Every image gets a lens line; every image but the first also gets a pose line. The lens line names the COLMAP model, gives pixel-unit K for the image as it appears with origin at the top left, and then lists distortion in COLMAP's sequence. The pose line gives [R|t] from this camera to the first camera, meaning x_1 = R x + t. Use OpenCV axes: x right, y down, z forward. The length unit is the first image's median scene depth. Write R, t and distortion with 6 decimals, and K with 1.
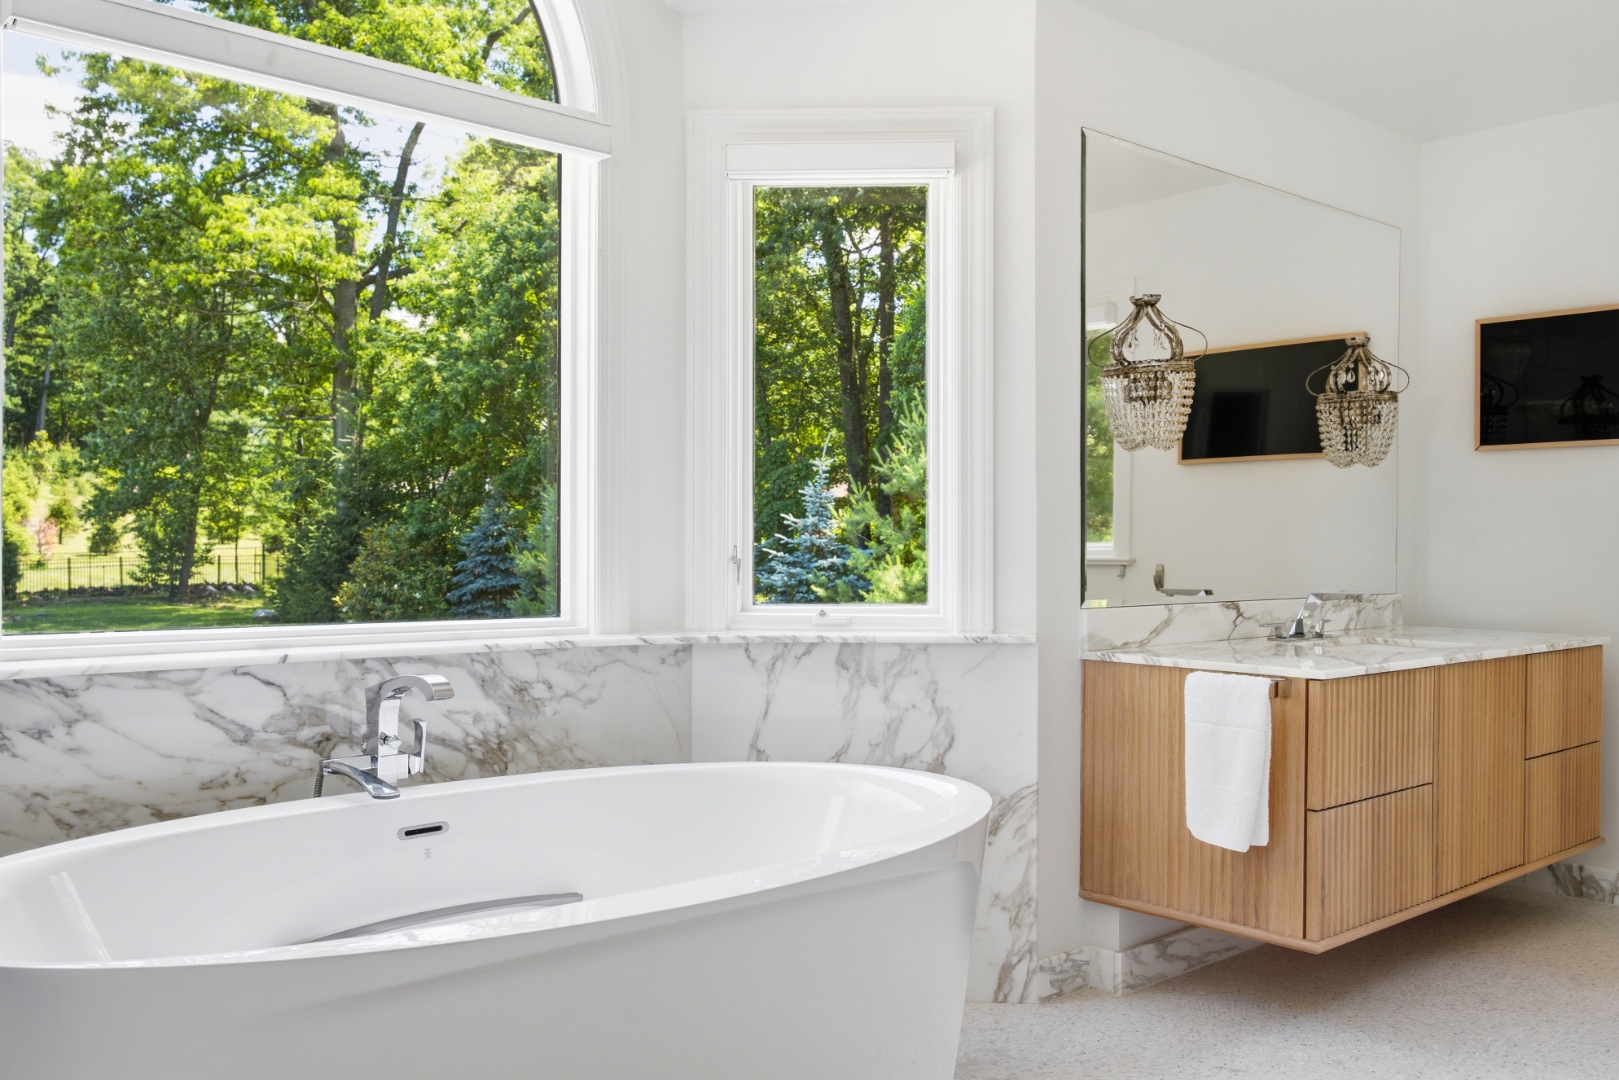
lens RADIAL K [[1422.2, 0, 811.5], [0, 1422.2, 541.7], [0, 0, 1]] dist [-0.018957, 0.019629]
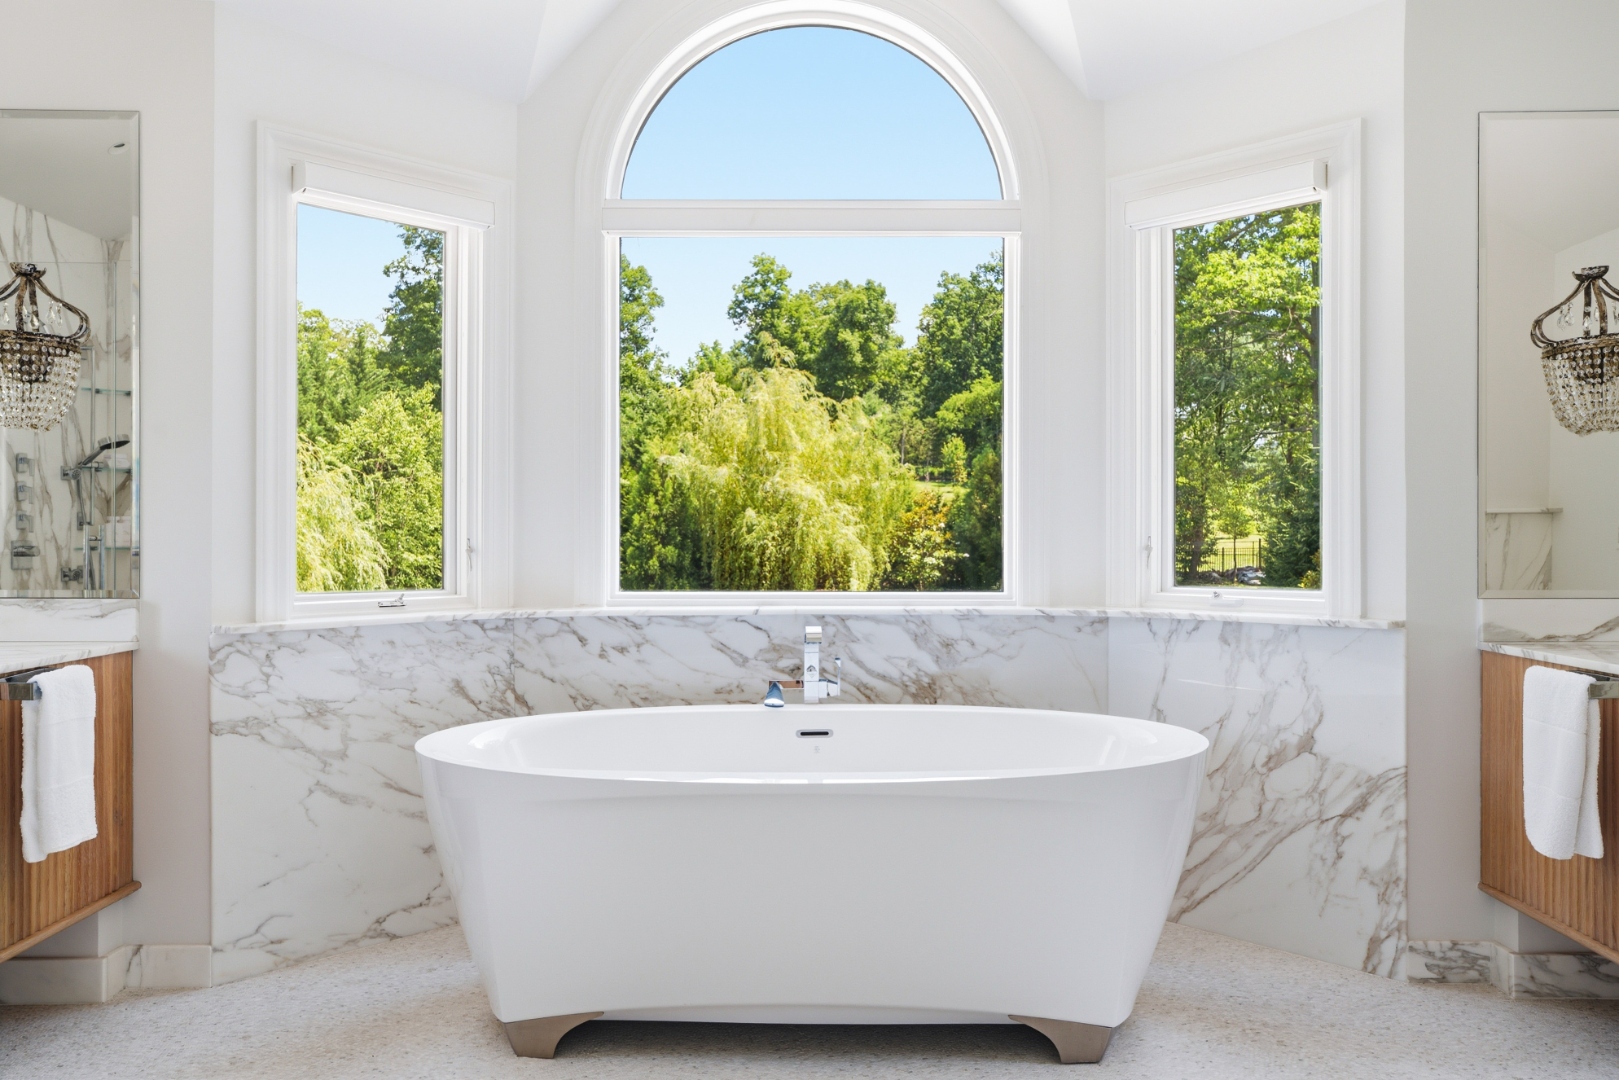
lens RADIAL K [[1194.4, 0, 808.5], [0, 1194.4, 538.0], [0, 0, 1]] dist [0.005218, 0.010074]
pose [[0.740316, -0.004232, -0.672246, 0.419906], [0.005128, 0.999987, -0.000649, 0.003344], [0.672240, -0.002967, 0.740327, 0.070621]]
